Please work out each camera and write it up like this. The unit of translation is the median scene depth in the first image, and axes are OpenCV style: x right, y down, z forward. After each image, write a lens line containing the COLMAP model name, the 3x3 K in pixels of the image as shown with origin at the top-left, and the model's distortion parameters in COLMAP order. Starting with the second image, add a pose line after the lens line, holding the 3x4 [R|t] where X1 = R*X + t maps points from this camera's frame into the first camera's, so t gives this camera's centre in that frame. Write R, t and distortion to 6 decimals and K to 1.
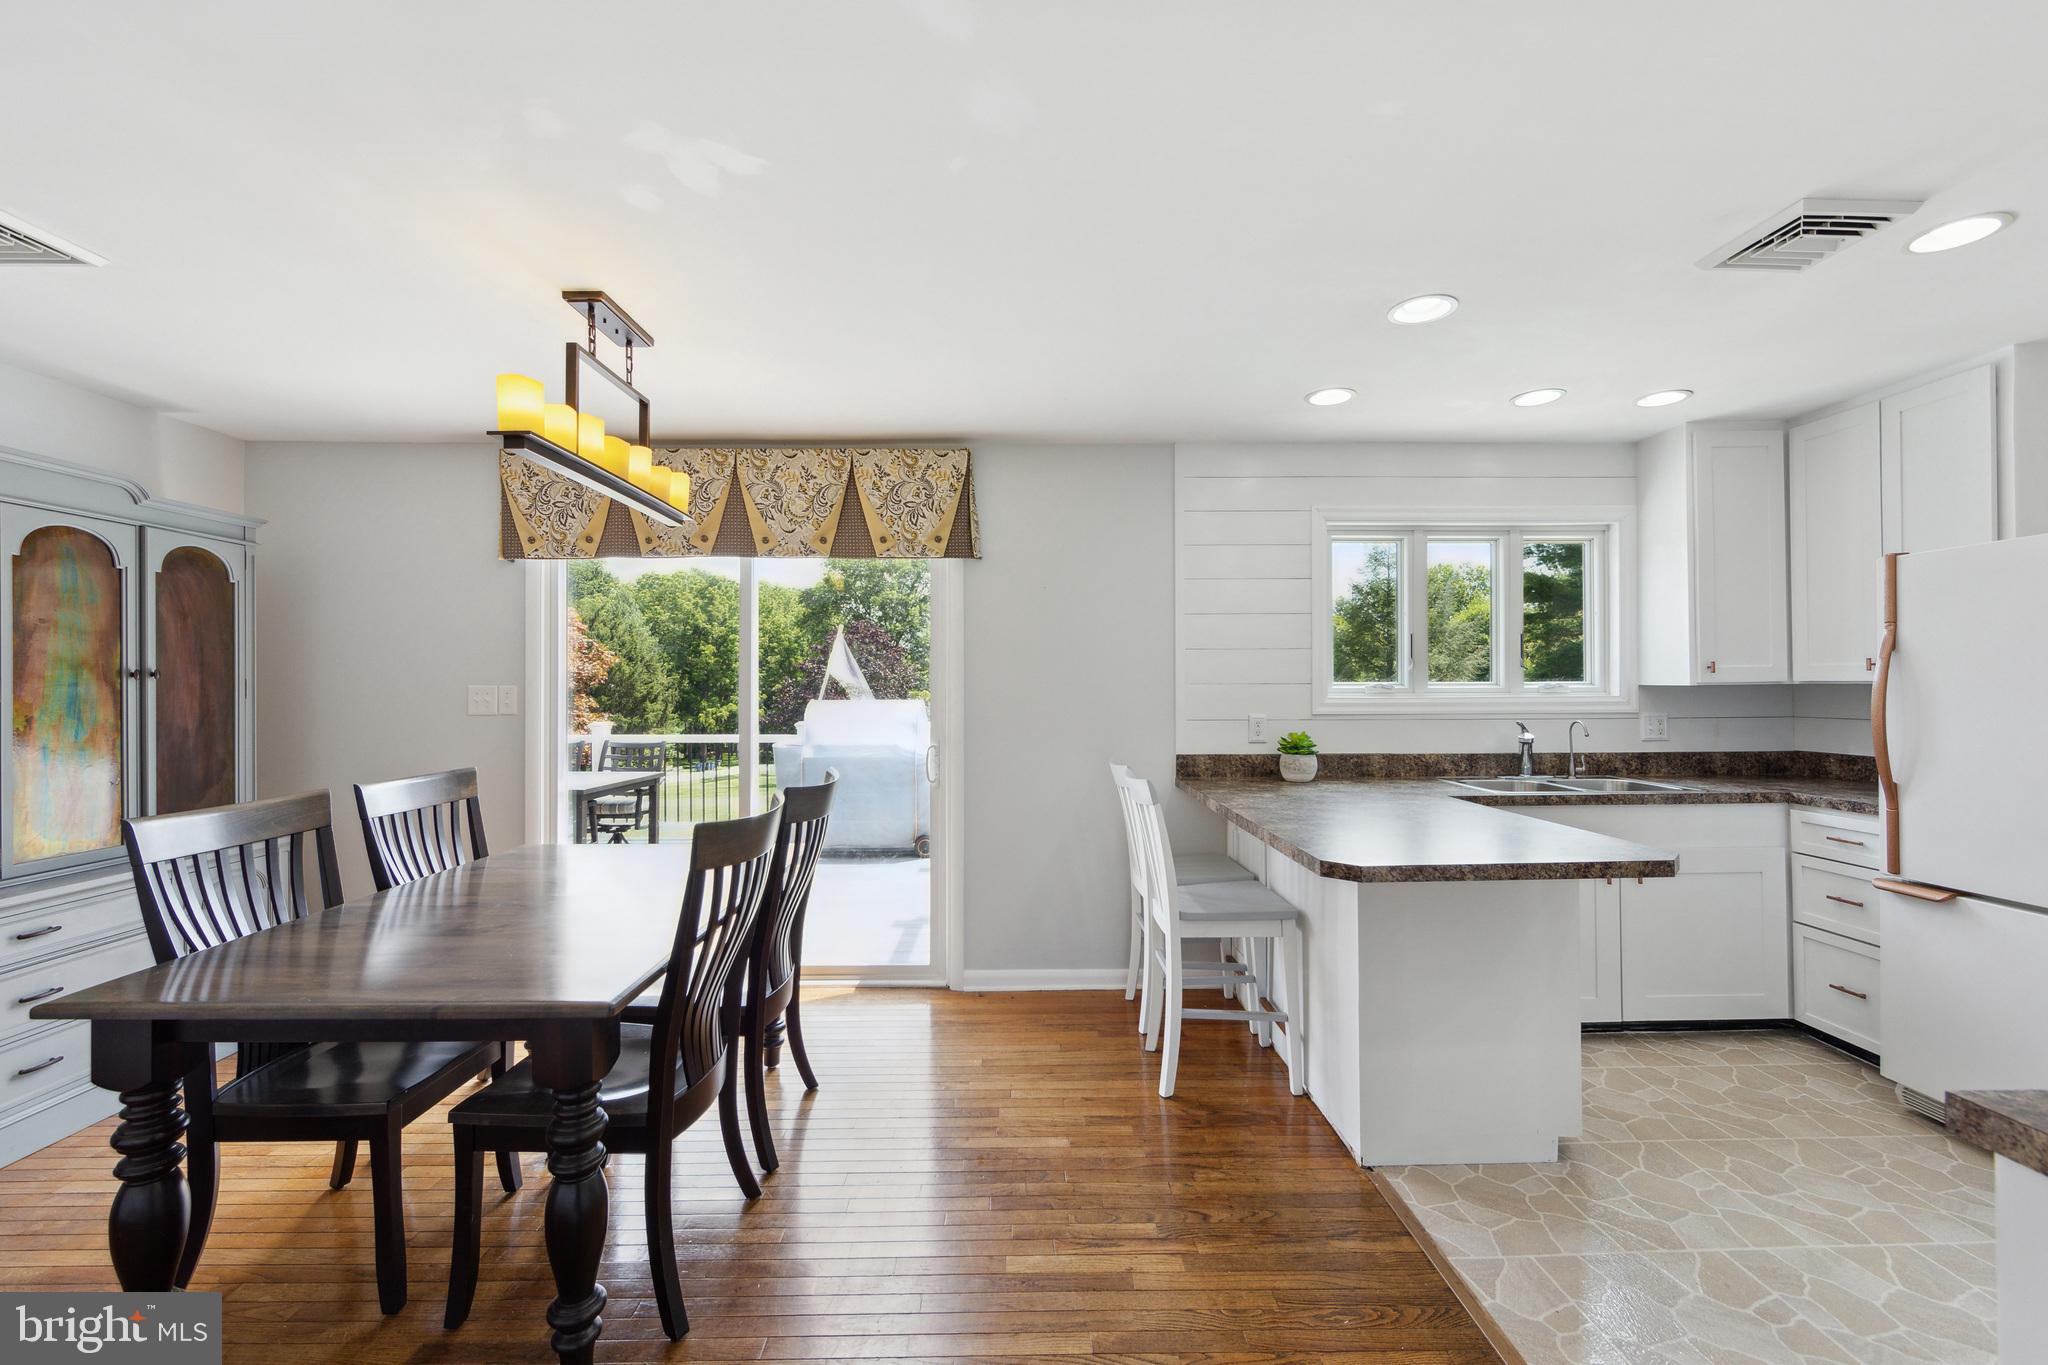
lens RADIAL K [[822.9, 0, 1040.4], [0, 822.9, 679.2], [0, 0, 1]] dist [-0.000002, 0.000126]
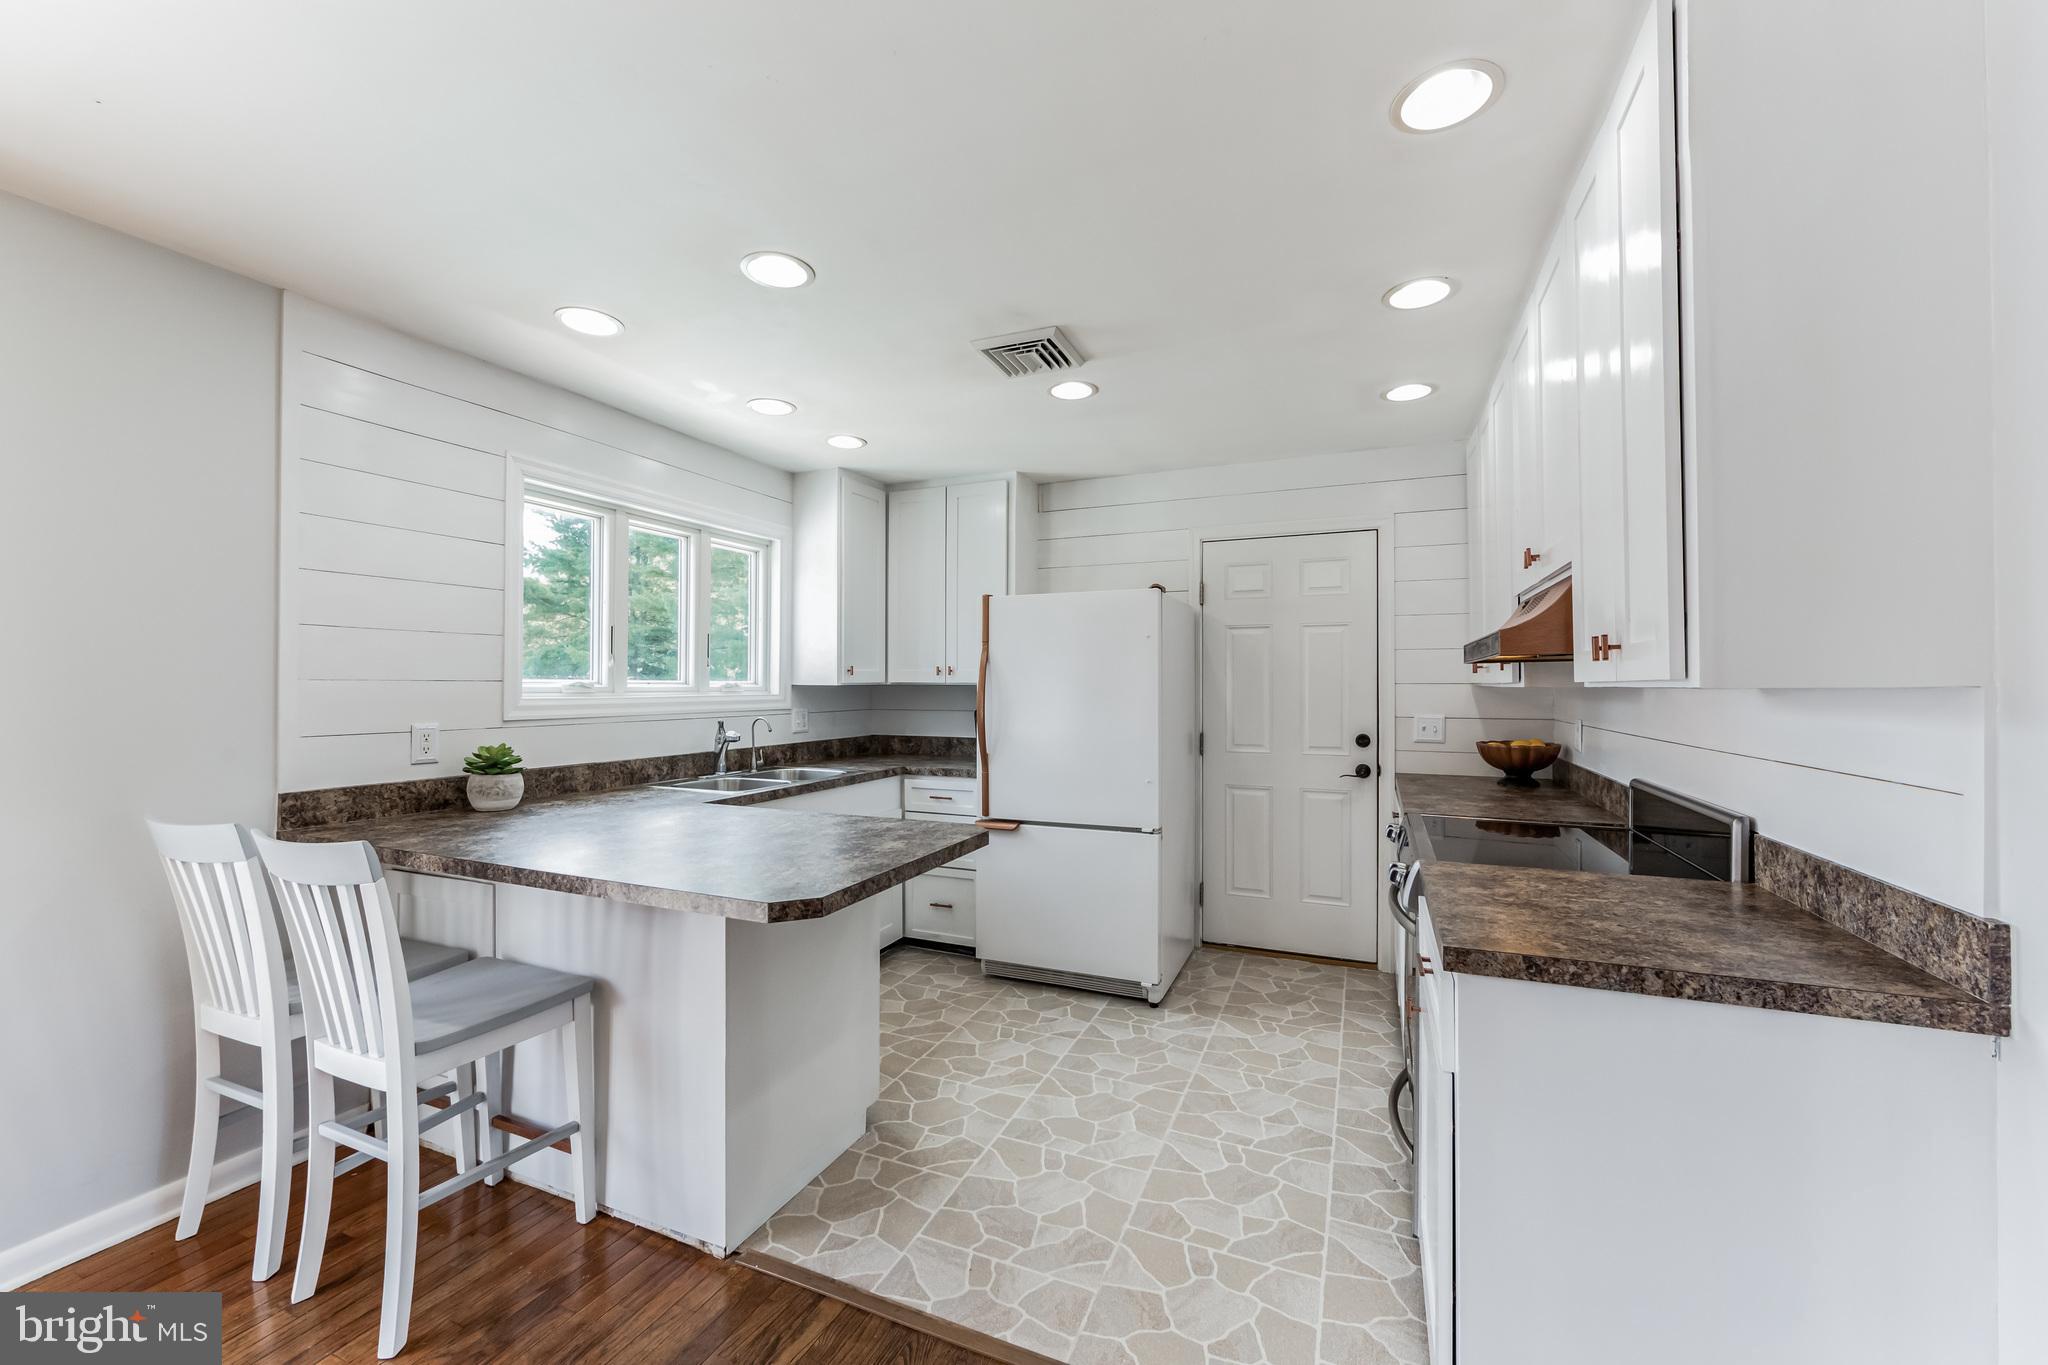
lens RADIAL K [[788.8, 0, 1019.6], [0, 788.8, 683.5], [0, 0, 1]] dist [0.000337, -0.000039]
pose [[0.427334, 0.006175, 0.904073, -0.138337], [-0.011231, 0.999936, -0.001521, 0.003655], [-0.904024, -0.009503, 0.427376, 0.255390]]
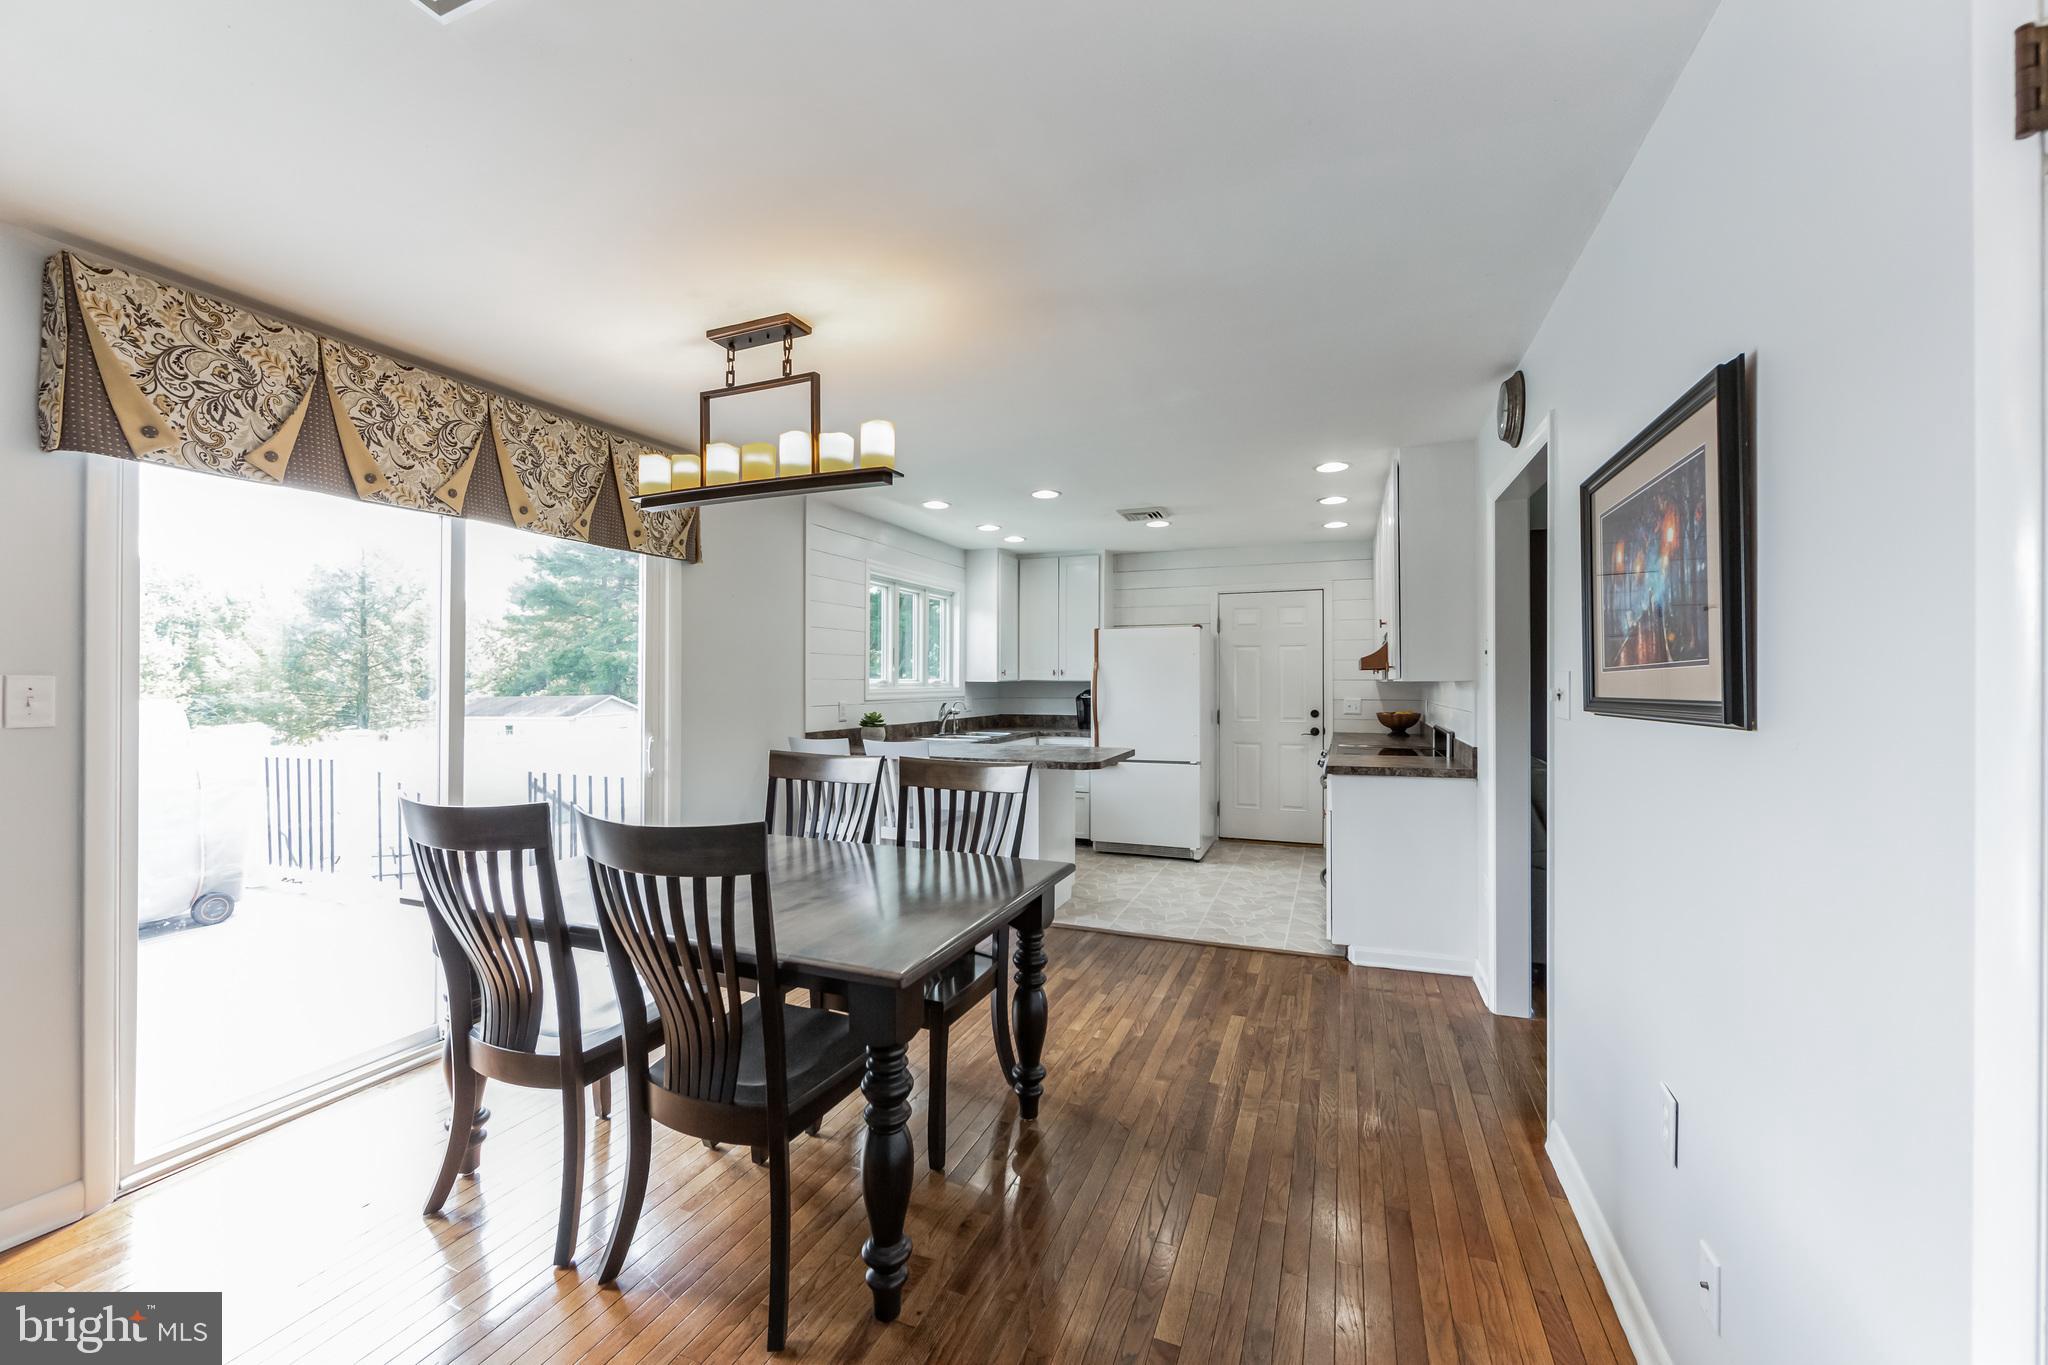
lens RADIAL K [[788.8, 0, 1019.6], [0, 788.8, 683.5], [0, 0, 1]] dist [0.000337, -0.000039]
pose [[0.401672, 0.002250, 0.915781, -0.888016], [-0.008877, 0.999960, 0.001436, 0.008155], [-0.915740, -0.008707, 0.401676, 0.186348]]
